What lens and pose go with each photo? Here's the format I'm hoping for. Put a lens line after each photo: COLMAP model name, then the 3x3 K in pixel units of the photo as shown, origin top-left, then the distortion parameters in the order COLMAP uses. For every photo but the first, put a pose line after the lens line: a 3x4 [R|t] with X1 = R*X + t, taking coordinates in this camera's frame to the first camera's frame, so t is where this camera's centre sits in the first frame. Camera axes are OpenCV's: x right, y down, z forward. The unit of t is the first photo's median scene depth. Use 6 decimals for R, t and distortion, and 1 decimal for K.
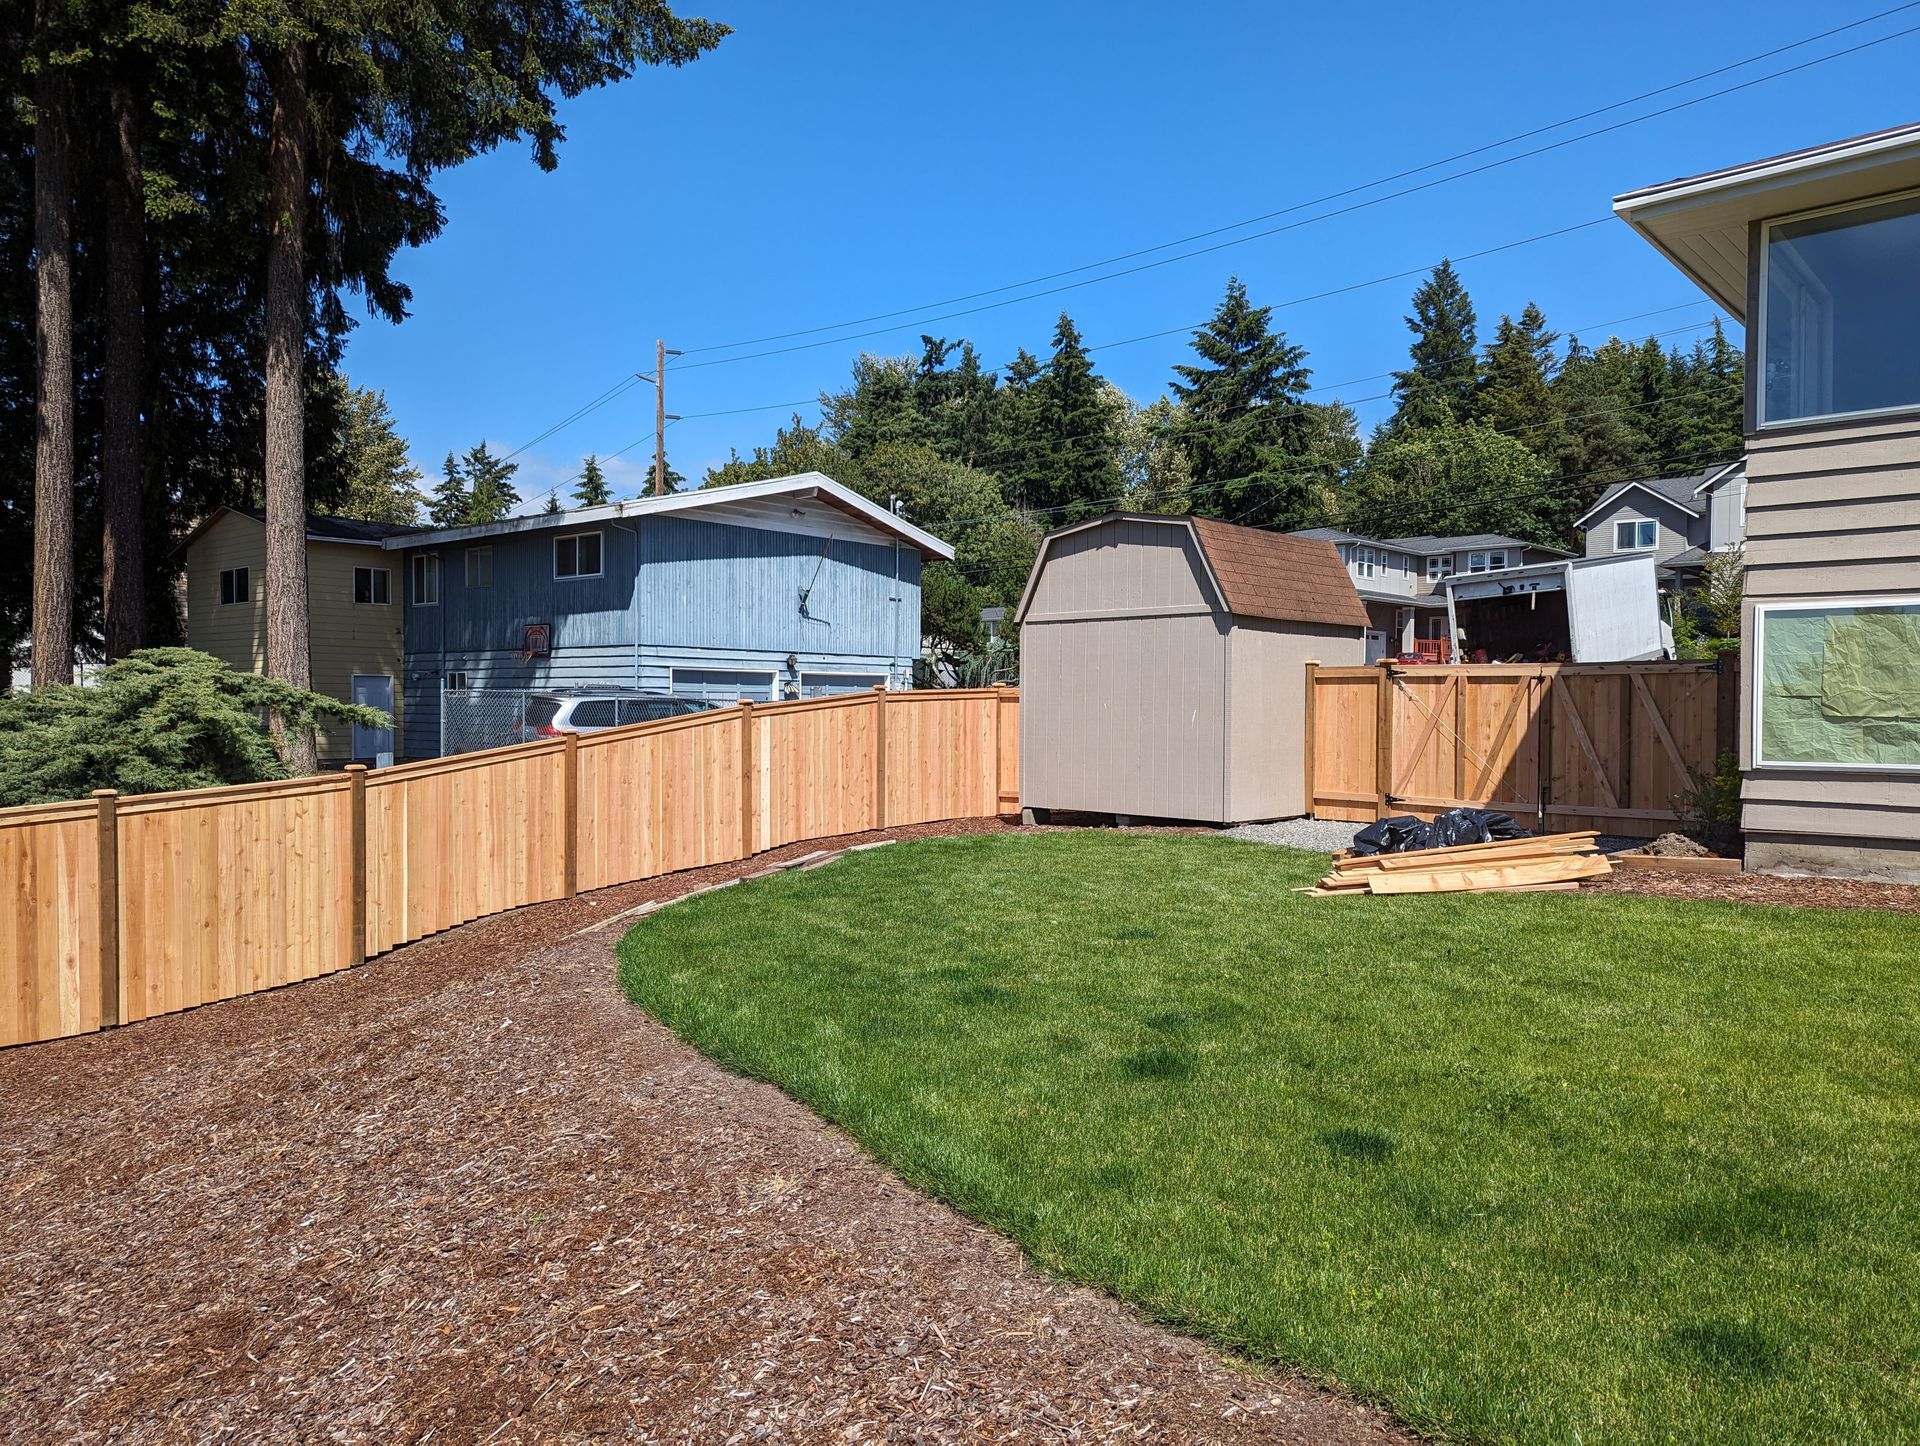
lens RADIAL K [[1375.6, 0, 952.0], [0, 1375.6, 723.0], [0, 0, 1]] dist [0.023012, -0.034790]
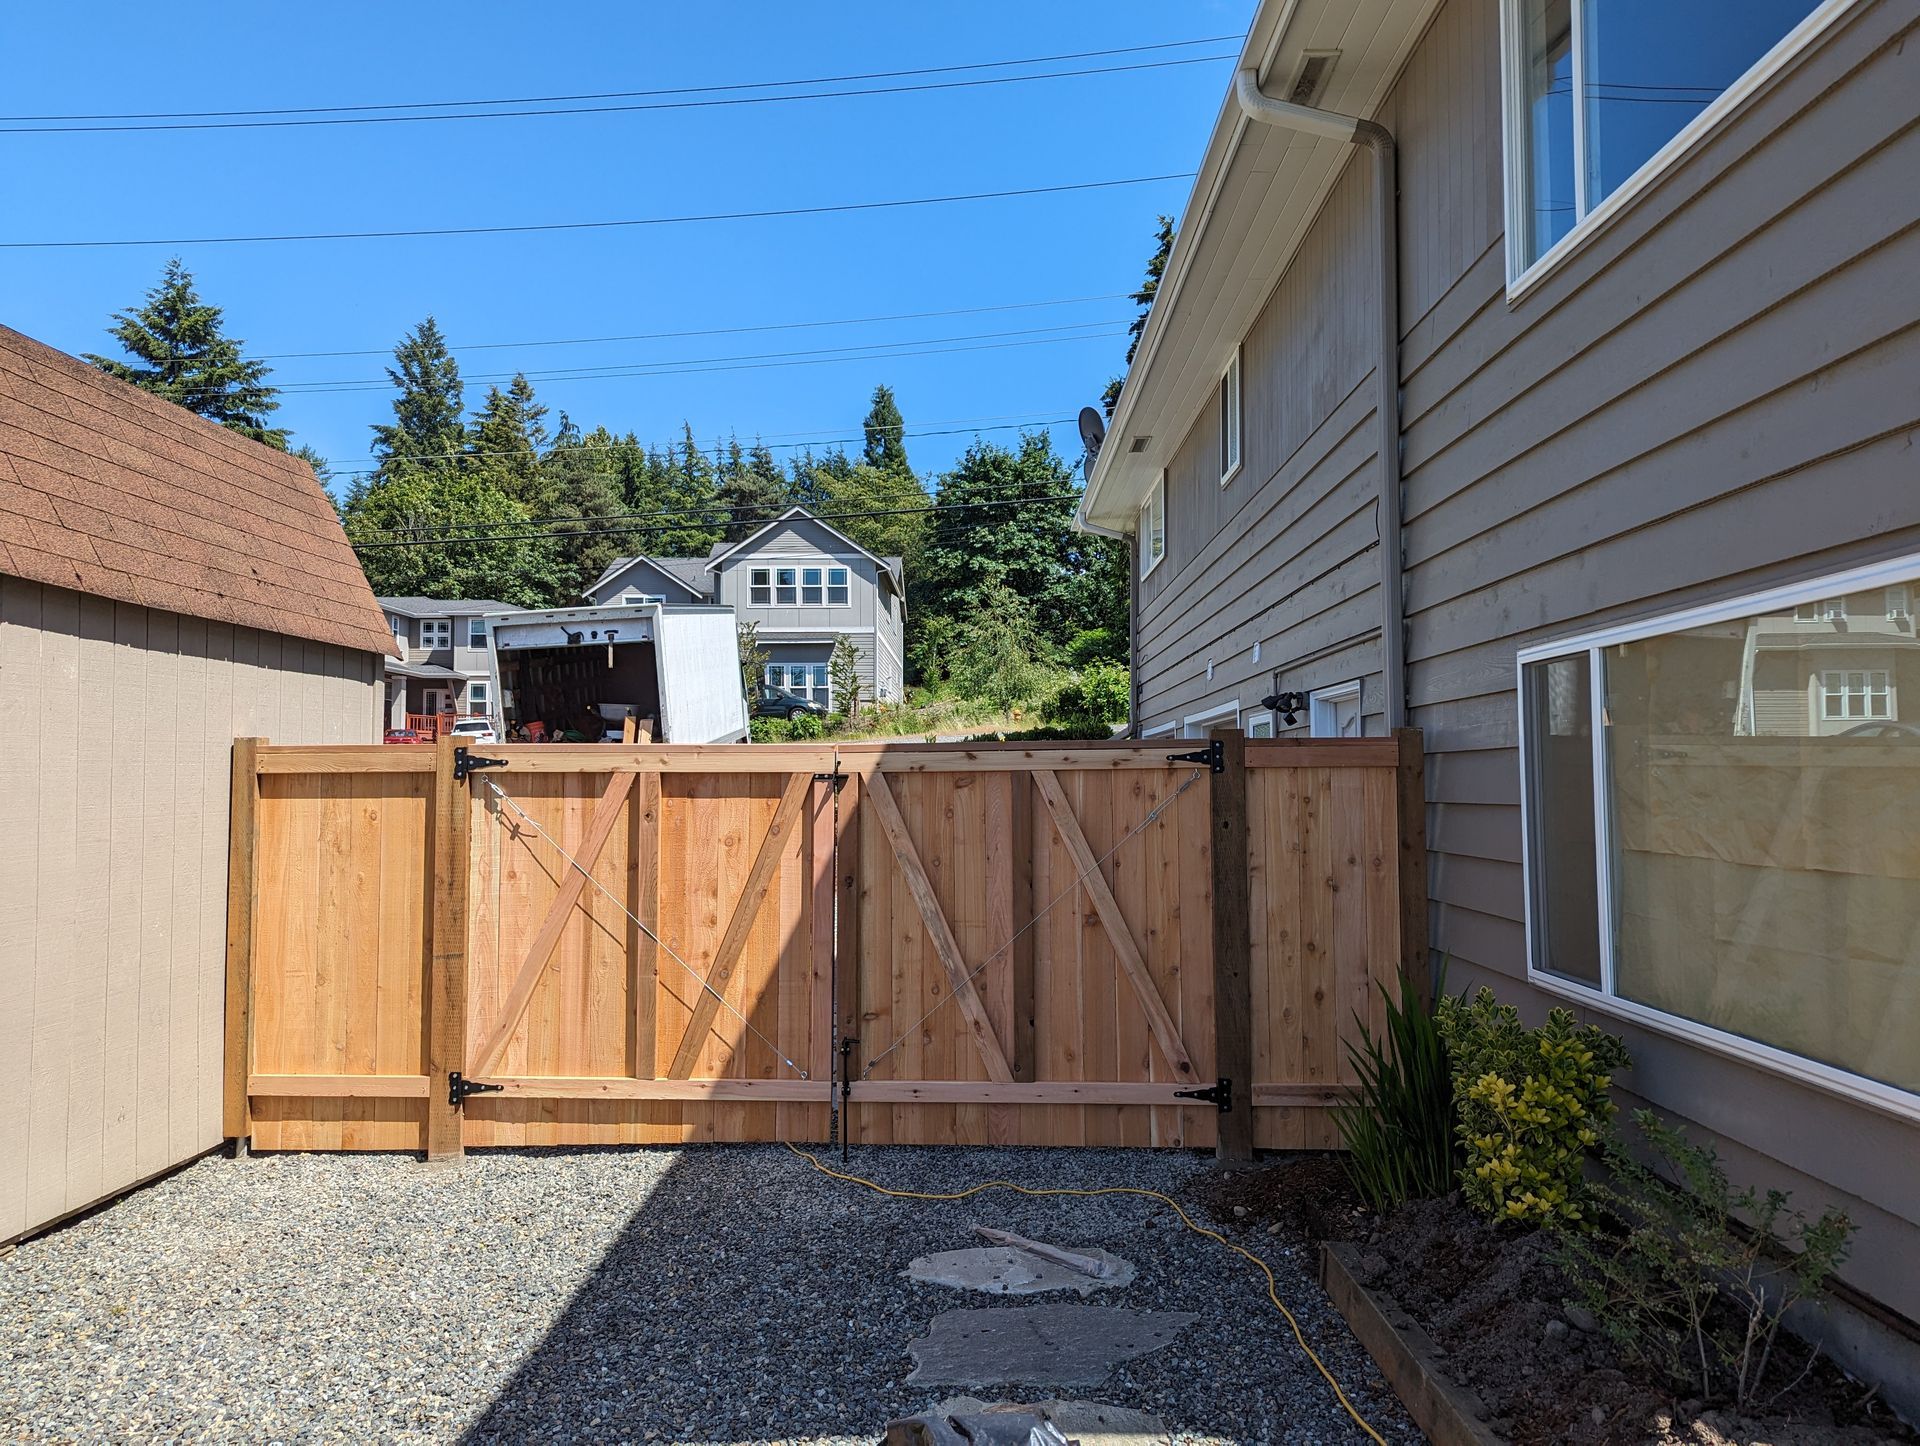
lens RADIAL K [[1375.6, 0, 957.5], [0, 1375.6, 737.0], [0, 0, 1]] dist [0.023012, -0.034790]
pose [[0.756402, 0.016854, 0.653890, 0.097874], [0.014798, 0.998971, -0.042866, -0.014297], [-0.653940, 0.042100, 0.755374, 0.356841]]
